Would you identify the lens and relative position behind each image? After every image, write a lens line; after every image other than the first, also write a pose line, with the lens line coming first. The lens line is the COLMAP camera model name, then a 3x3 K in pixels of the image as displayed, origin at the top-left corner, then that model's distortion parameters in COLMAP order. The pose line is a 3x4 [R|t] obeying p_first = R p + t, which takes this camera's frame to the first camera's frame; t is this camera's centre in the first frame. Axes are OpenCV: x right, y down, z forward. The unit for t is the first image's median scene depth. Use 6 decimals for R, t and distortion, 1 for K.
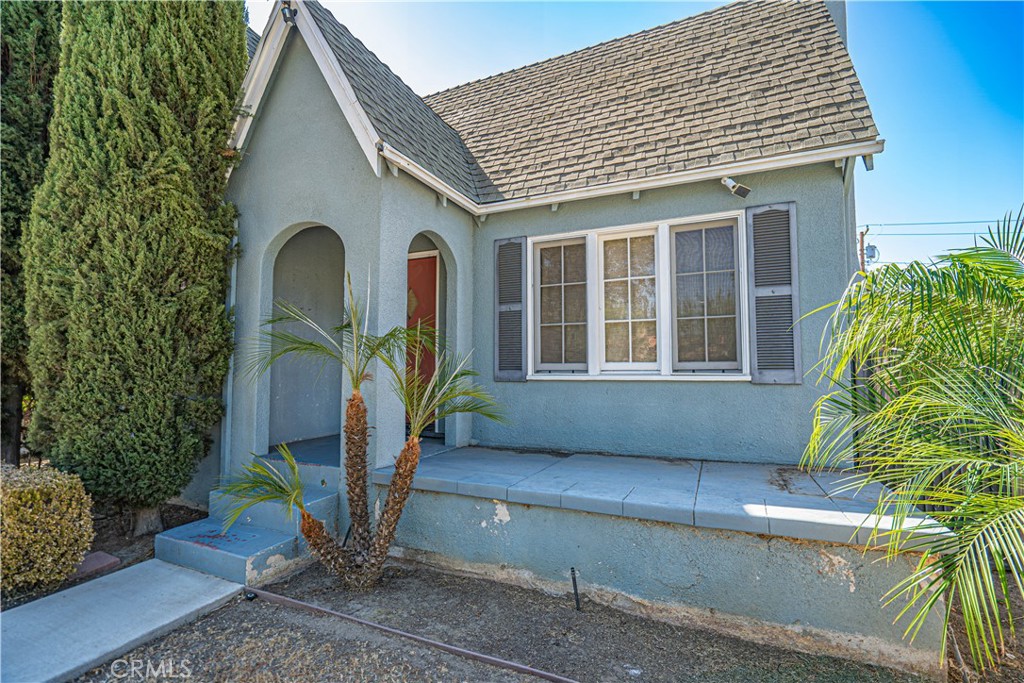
lens RADIAL K [[465.5, 0, 511.4], [0, 465.5, 337.8], [0, 0, 1]] dist [0.014635, 0.000851]
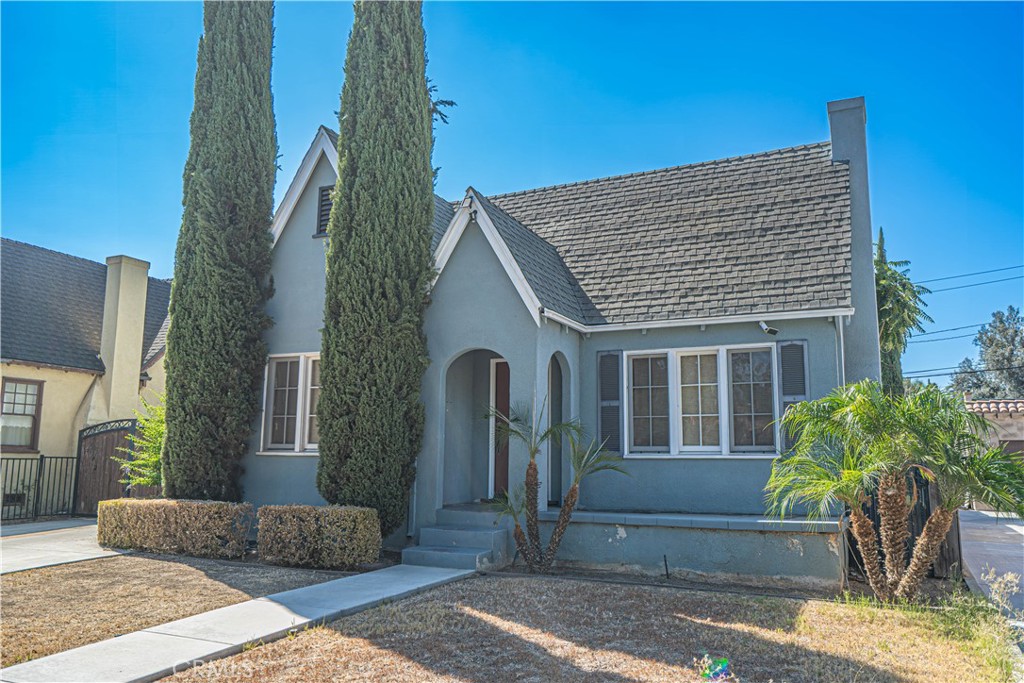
lens RADIAL K [[776.7, 0, 512.0], [0, 776.7, 345.5], [0, 0, 1]] dist [0.032023, -0.000467]
pose [[0.999639, 0.006333, -0.026112, -0.244647], [-0.008526, 0.996367, -0.084732, -0.042651], [0.025481, 0.084924, 0.996062, -1.329221]]
